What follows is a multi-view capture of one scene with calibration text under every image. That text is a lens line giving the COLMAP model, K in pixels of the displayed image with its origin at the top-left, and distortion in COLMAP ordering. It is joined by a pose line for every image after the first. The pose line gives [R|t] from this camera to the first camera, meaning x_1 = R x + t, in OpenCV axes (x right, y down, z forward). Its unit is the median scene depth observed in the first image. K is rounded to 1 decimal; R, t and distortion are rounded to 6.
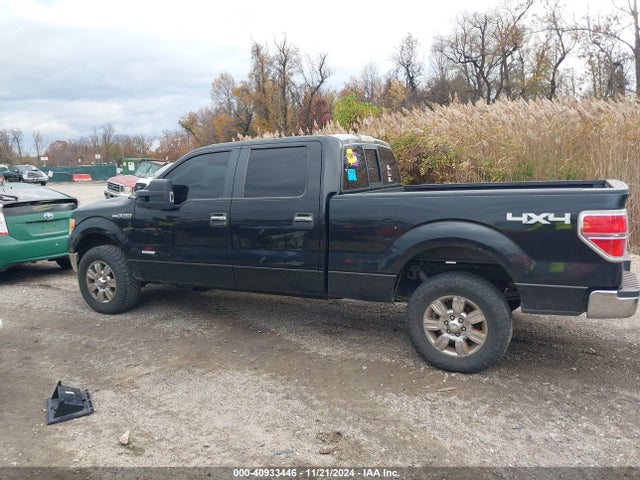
lens RADIAL K [[508.8, 0, 320.0], [0, 508.8, 230.4], [0, 0, 1]] dist [0.001570, -0.000770]
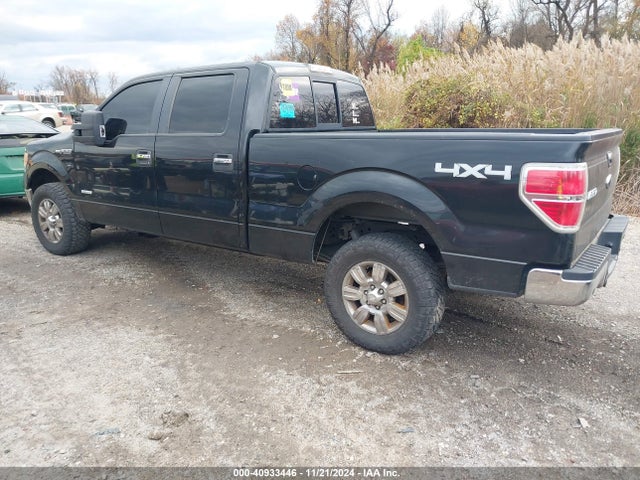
lens RADIAL K [[508.8, 0, 320.0], [0, 508.8, 230.4], [0, 0, 1]] dist [0.001570, -0.000770]
pose [[0.990791, 0.059195, -0.121772, 0.255393], [-0.047035, 0.993833, 0.100417, -0.000212], [0.126965, -0.093765, 0.987465, 0.168645]]
